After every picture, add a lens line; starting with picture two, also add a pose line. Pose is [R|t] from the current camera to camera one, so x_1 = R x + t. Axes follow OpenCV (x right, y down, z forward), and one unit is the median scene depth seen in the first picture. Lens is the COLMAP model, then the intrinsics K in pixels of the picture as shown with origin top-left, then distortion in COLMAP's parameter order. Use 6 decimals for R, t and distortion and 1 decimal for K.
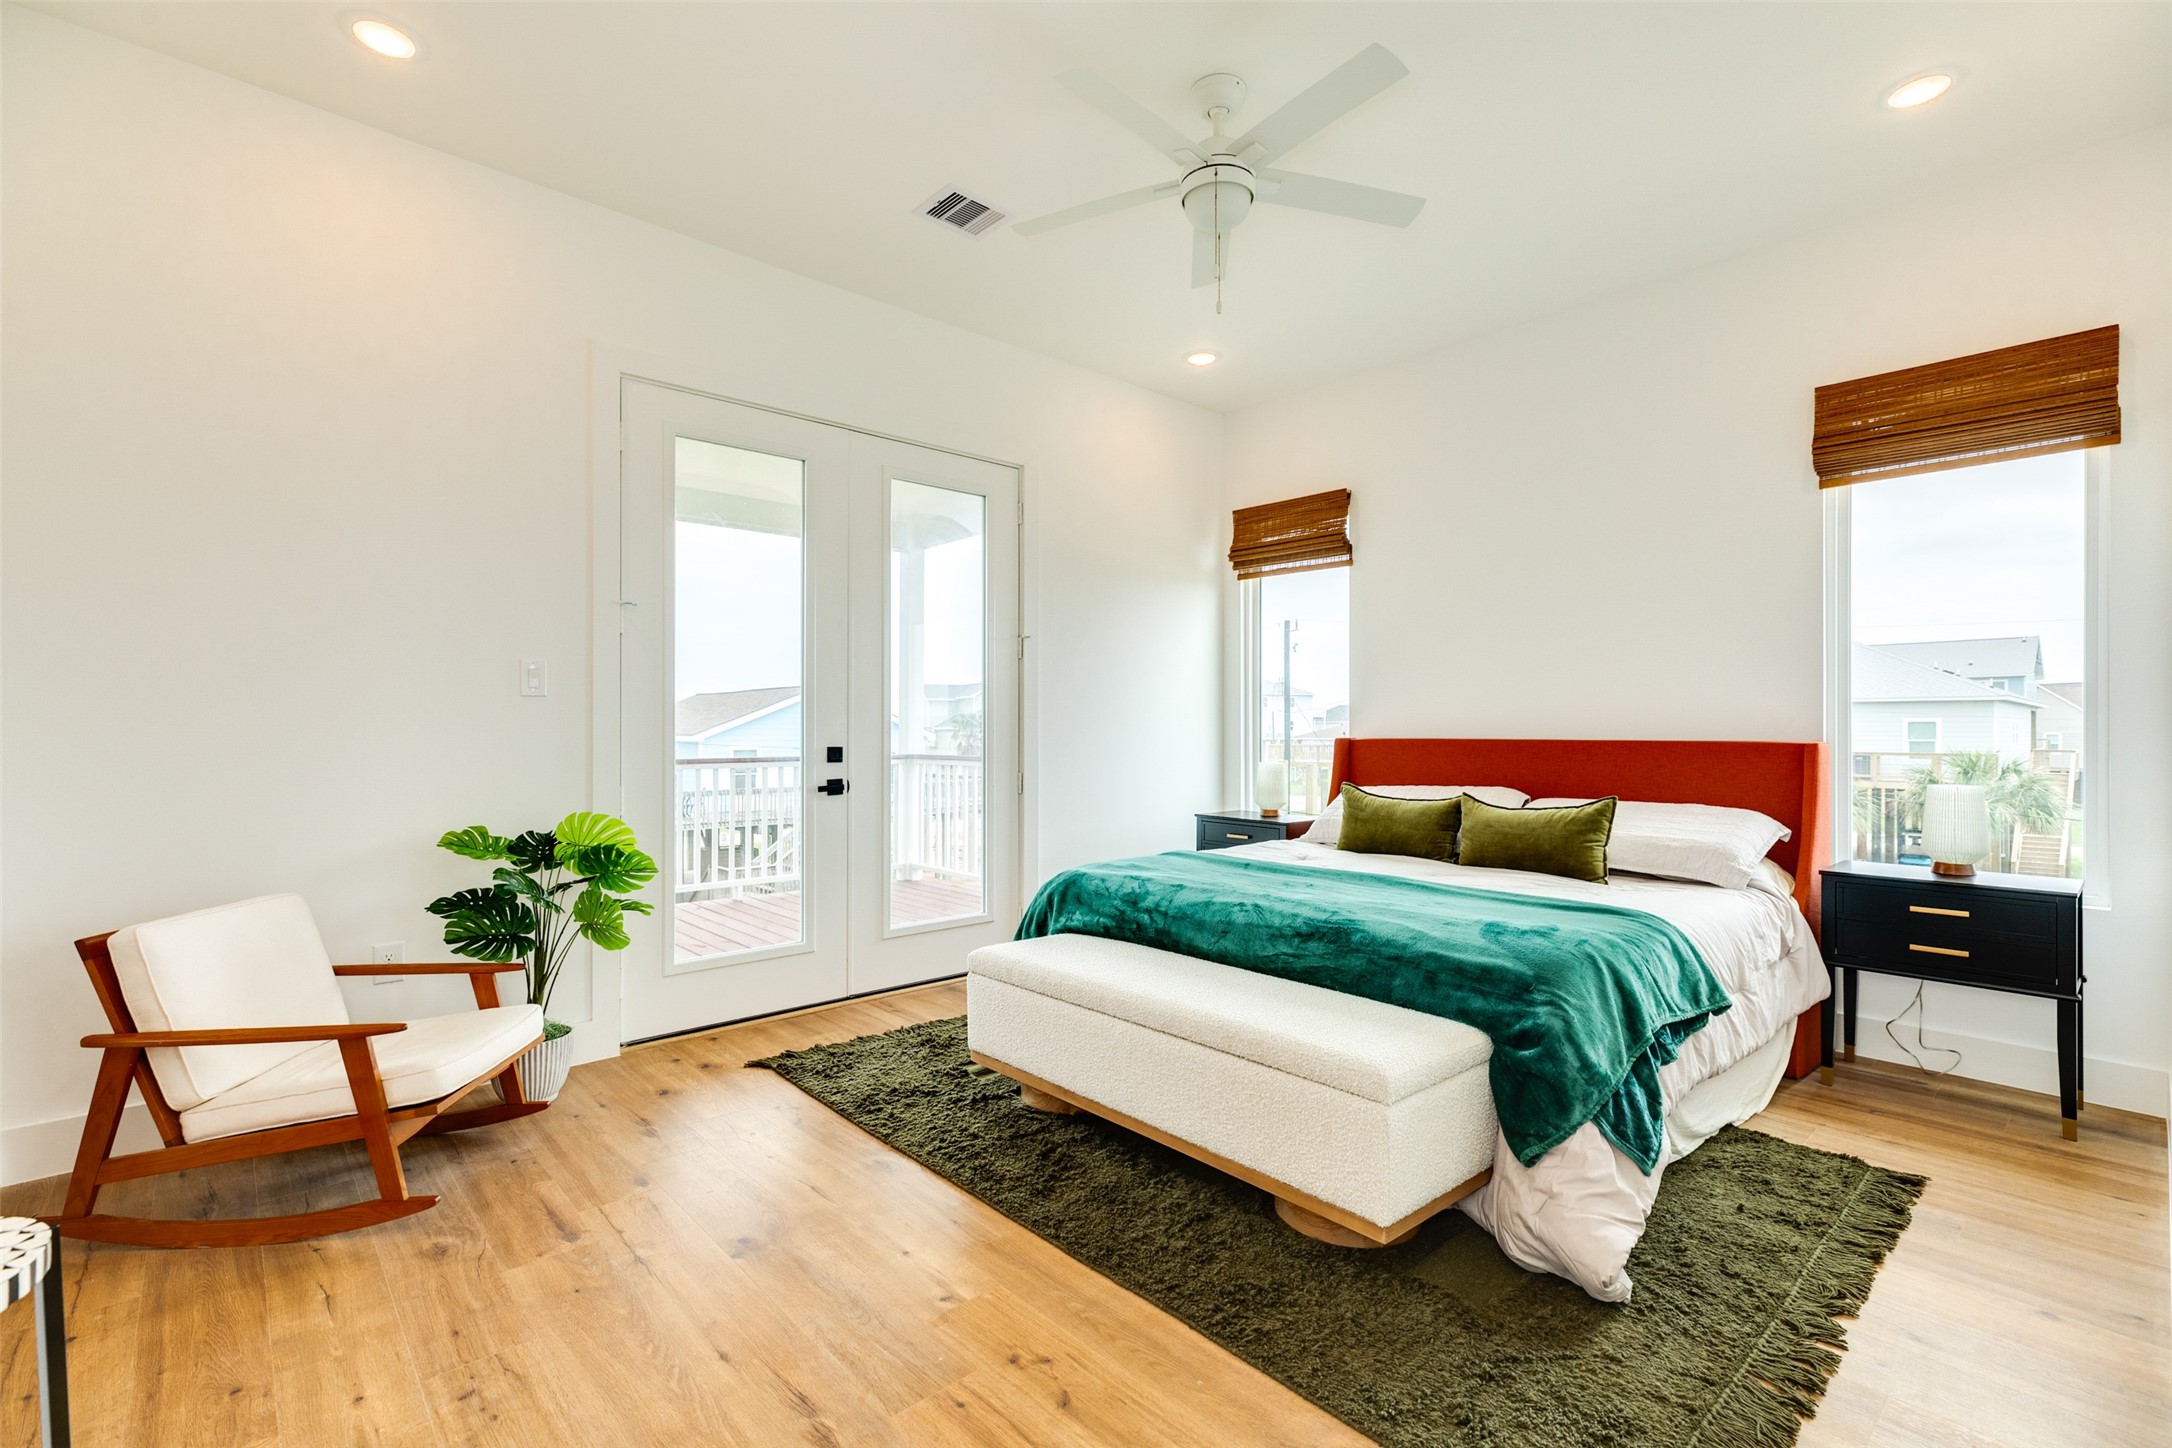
lens RADIAL K [[1074.3, 0, 1085.1], [0, 1074.3, 726.1], [0, 0, 1]] dist [0.000284, 0.000214]
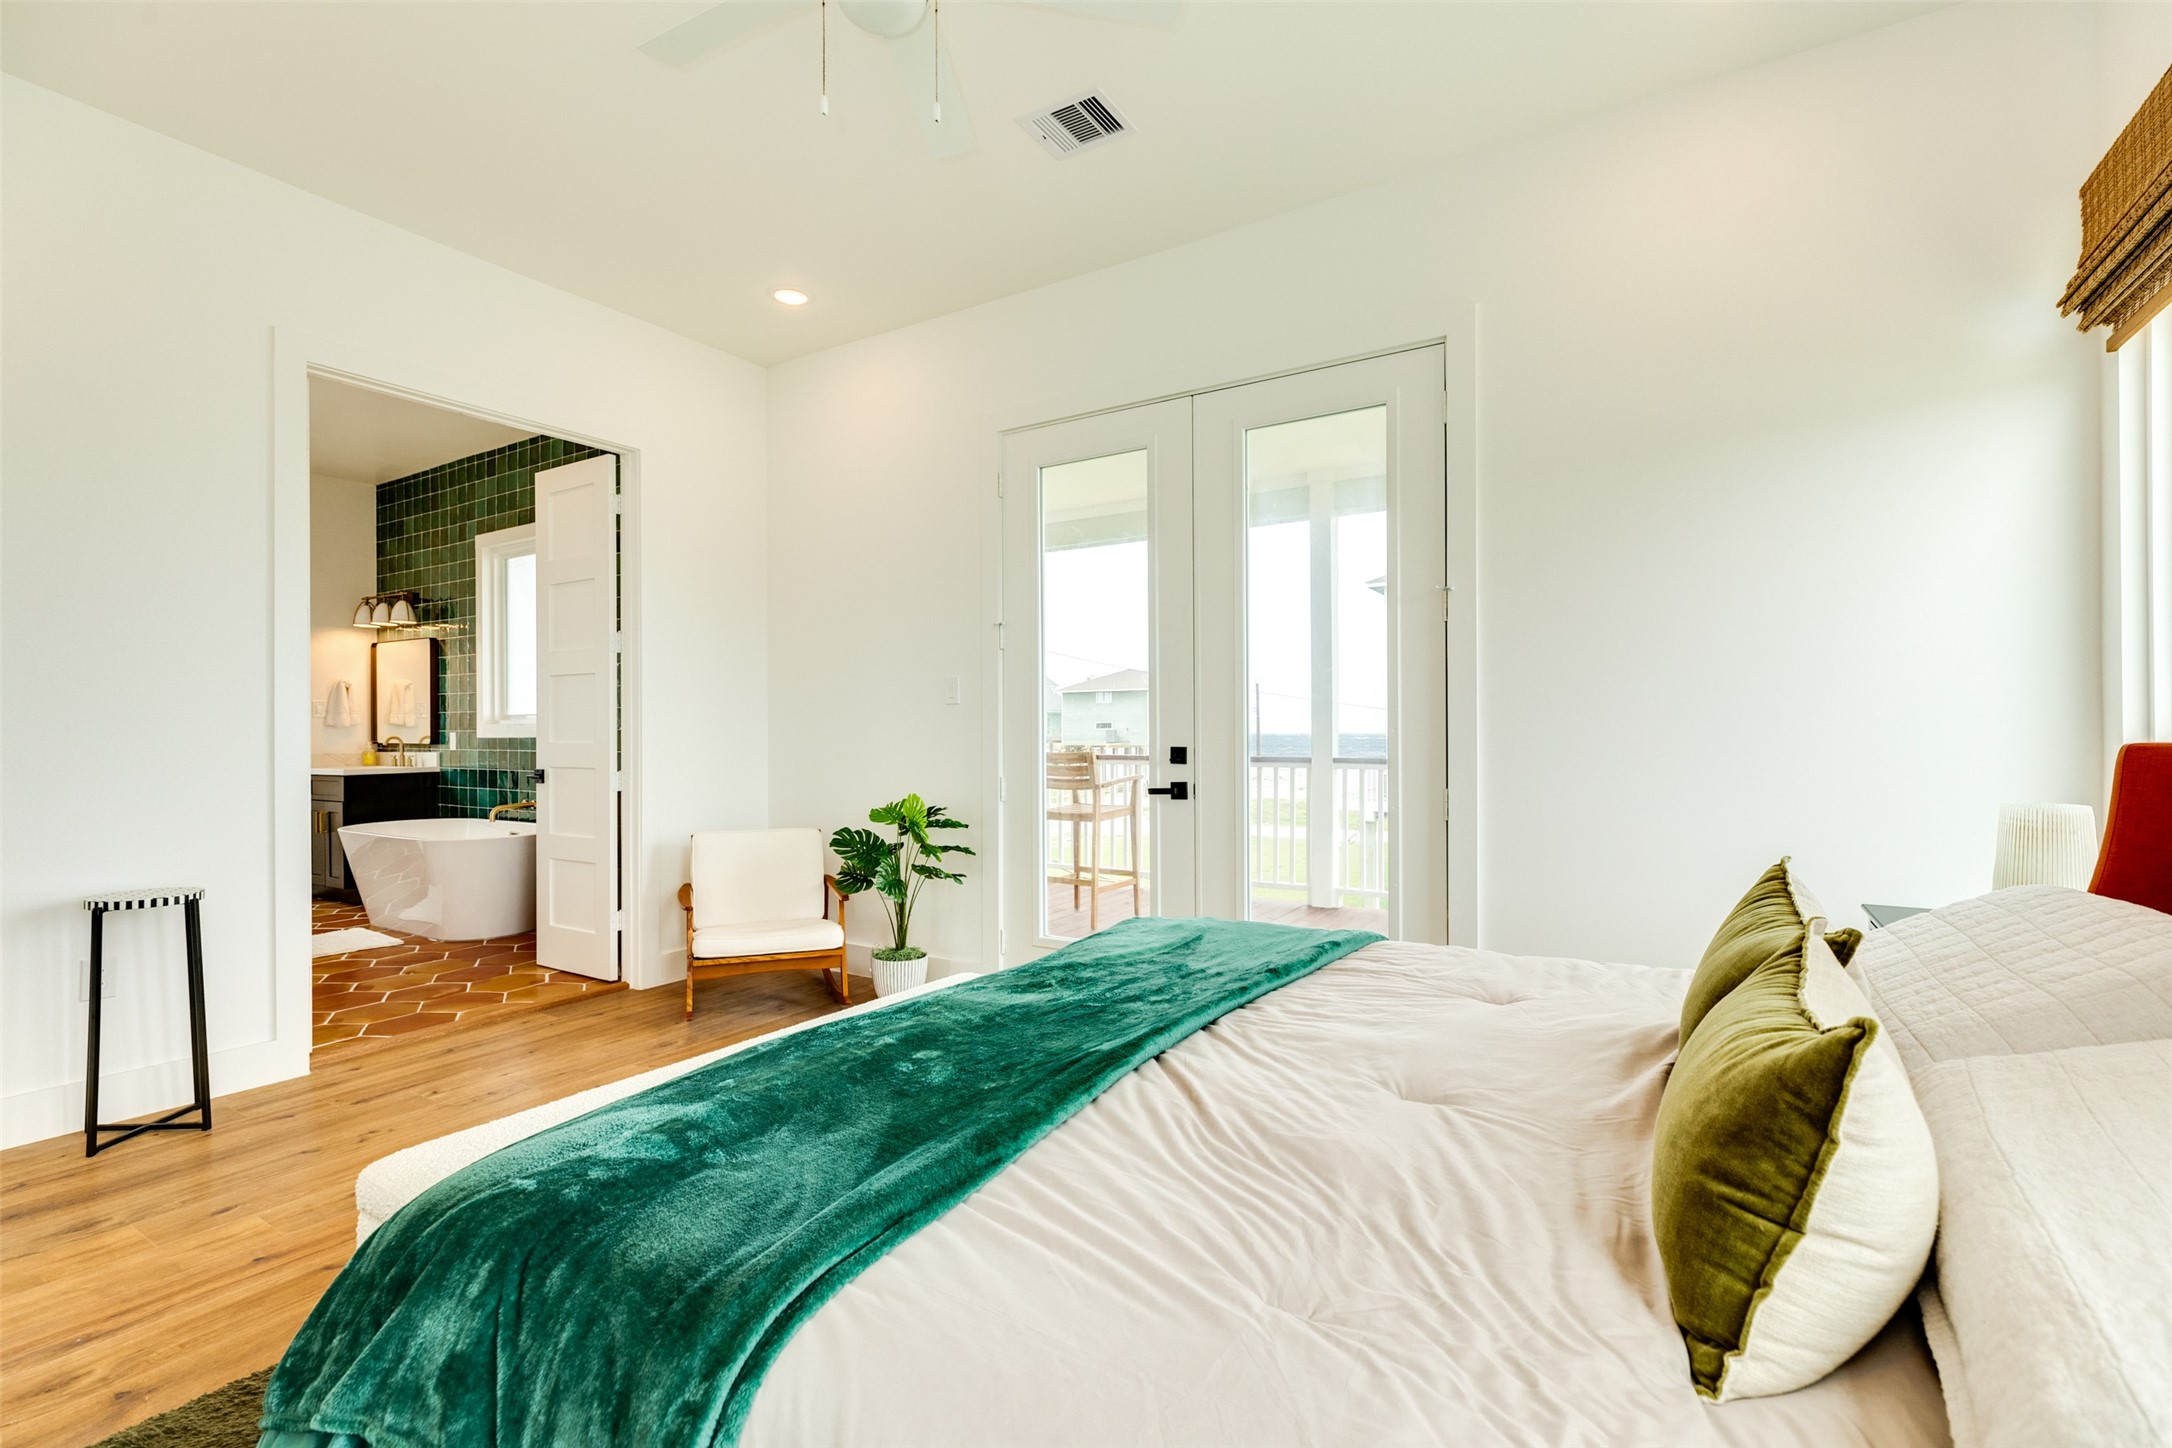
lens RADIAL K [[1074.3, 0, 1085.1], [0, 1074.3, 726.1], [0, 0, 1]] dist [0.000284, 0.000214]
pose [[0.182973, -0.008923, -0.983077, 0.665491], [0.015852, 0.999856, -0.006125, 0.005882], [0.982990, -0.014463, 0.183088, 0.760296]]
